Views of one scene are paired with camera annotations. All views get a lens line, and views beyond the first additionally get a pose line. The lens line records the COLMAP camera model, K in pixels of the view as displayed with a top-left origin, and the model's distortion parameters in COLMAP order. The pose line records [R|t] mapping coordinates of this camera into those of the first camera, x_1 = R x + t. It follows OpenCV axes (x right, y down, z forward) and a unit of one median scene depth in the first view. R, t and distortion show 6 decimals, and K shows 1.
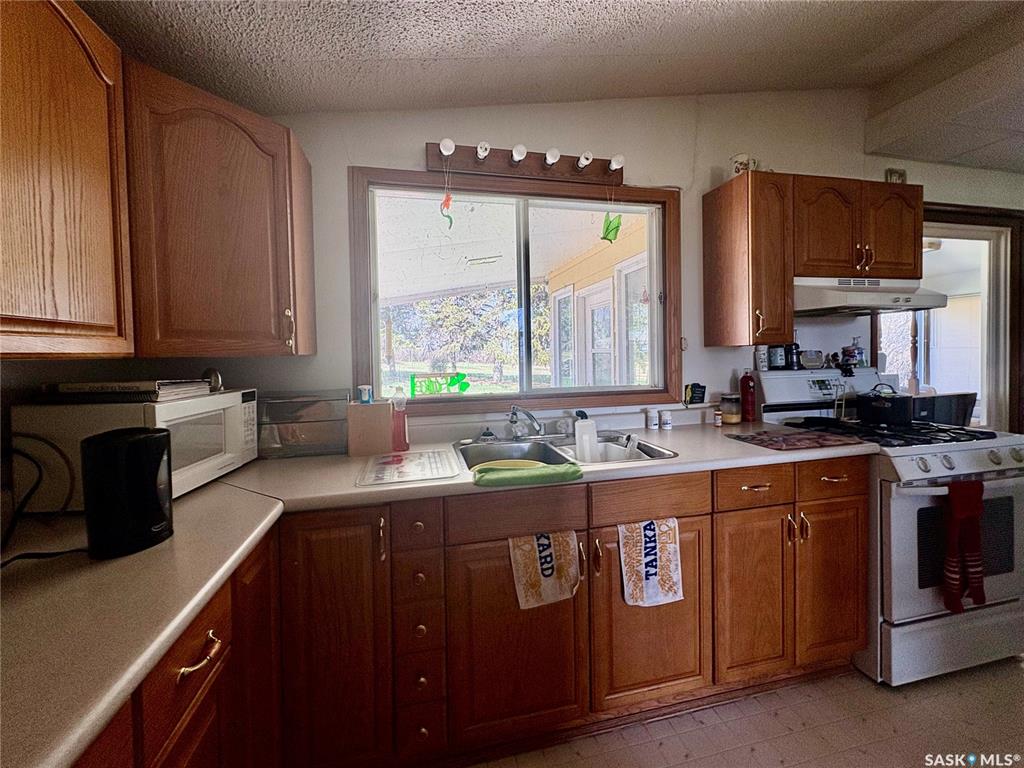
lens RADIAL K [[415.4, 0, 524.4], [0, 415.4, 361.1], [0, 0, 1]] dist [0.000784, 0.000930]
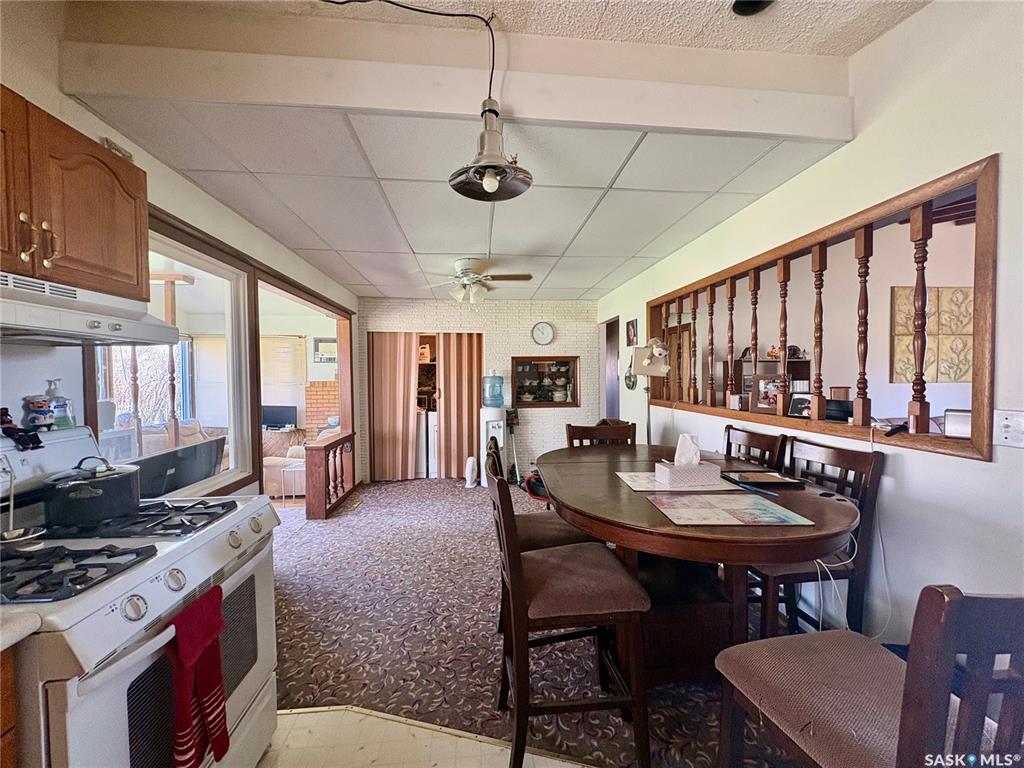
lens RADIAL K [[415.4, 0, 520.0], [0, 415.4, 384.4], [0, 0, 1]] dist [0.000784, 0.000930]
pose [[0.137230, -0.006180, 0.990520, 0.342511], [0.029661, 0.999558, 0.002127, -0.039336], [-0.990095, 0.029088, 0.137353, 0.280919]]
